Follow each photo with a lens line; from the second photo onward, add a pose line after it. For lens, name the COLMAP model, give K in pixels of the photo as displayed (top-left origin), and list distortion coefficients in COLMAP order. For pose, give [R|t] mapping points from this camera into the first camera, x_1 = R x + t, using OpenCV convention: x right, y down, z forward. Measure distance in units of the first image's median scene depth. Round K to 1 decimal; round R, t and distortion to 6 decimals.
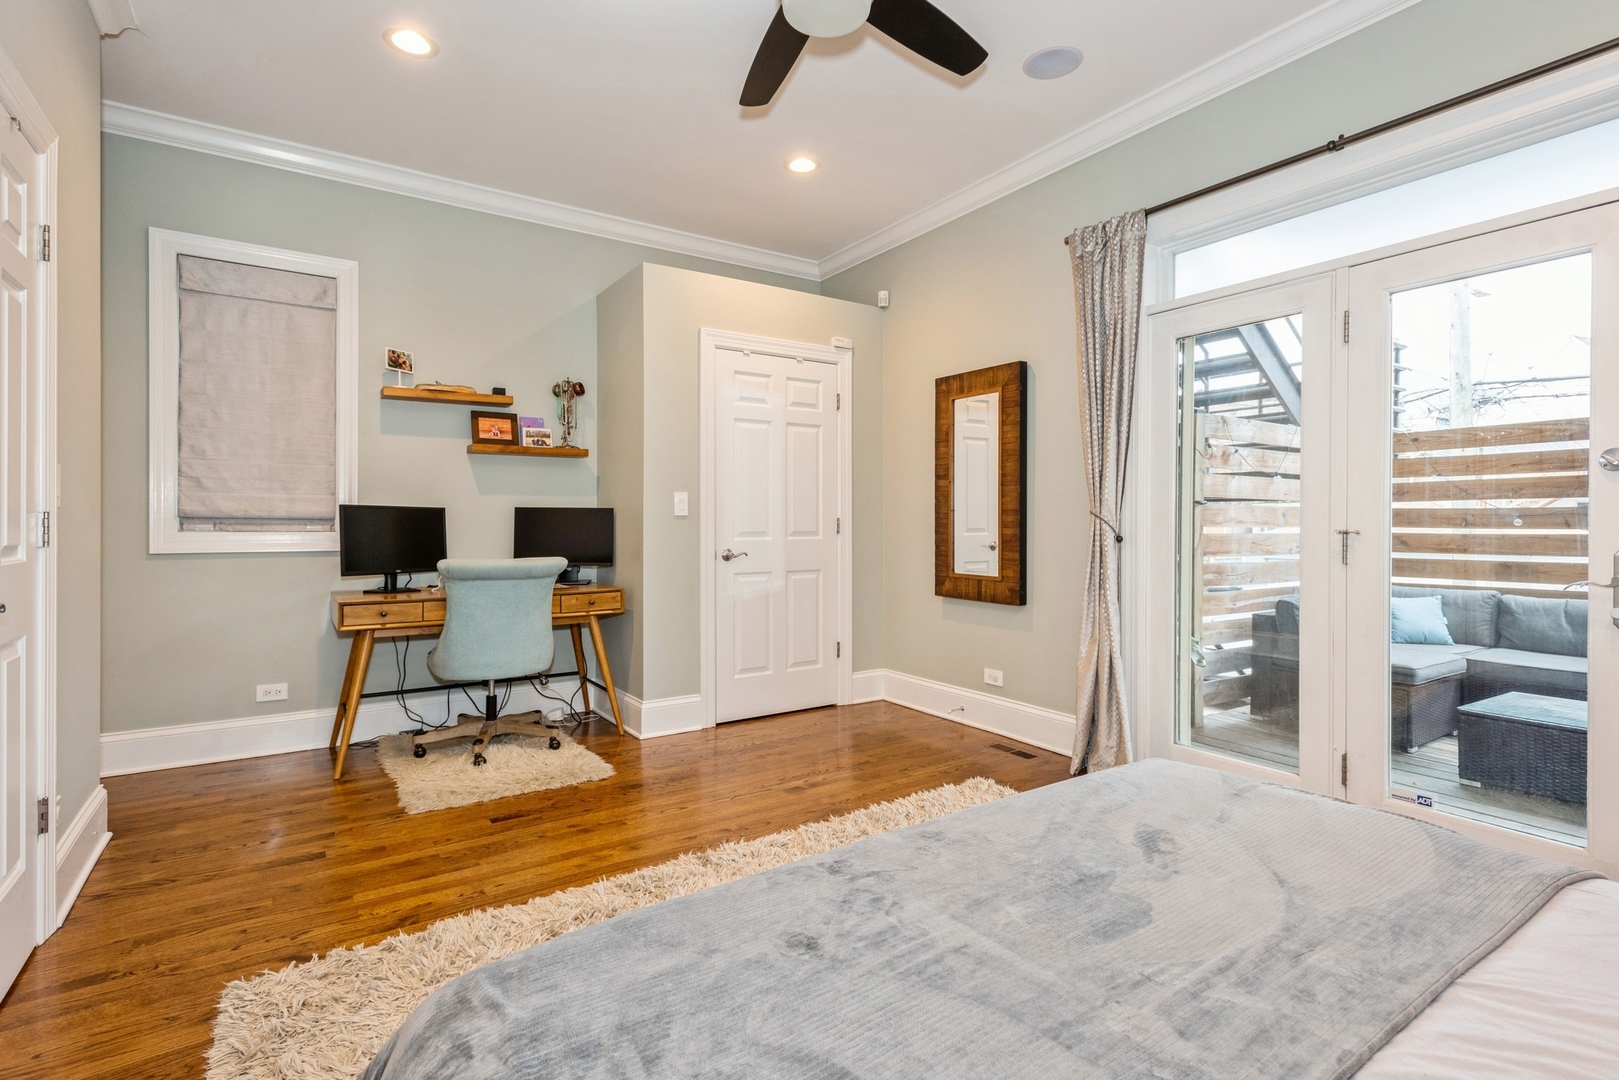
lens RADIAL K [[785.0, 0, 805.1], [0, 785.0, 527.6], [0, 0, 1]] dist [0.004038, -0.000395]
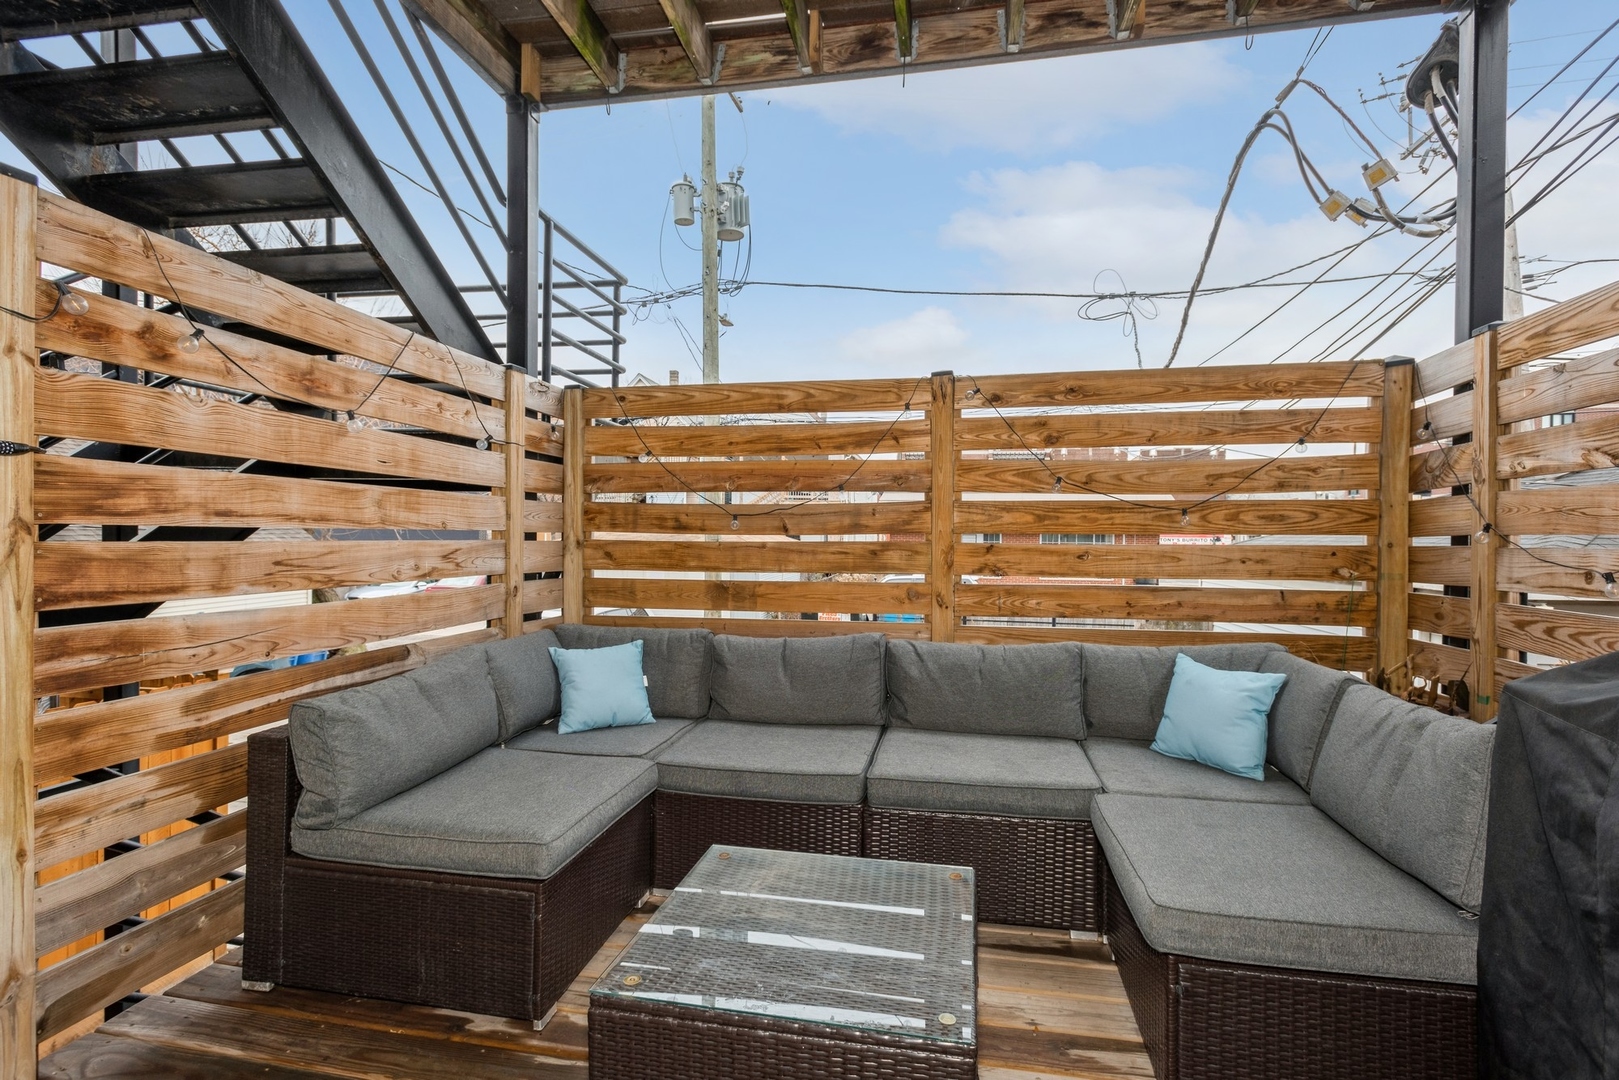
lens RADIAL K [[785.0, 0, 805.1], [0, 785.0, 527.6], [0, 0, 1]] dist [0.004038, -0.000395]
pose [[0.691095, 0.012222, 0.722660, 0.514721], [-0.003673, 0.999903, -0.013398, 0.005197], [-0.722754, 0.006605, 0.691073, 0.545267]]
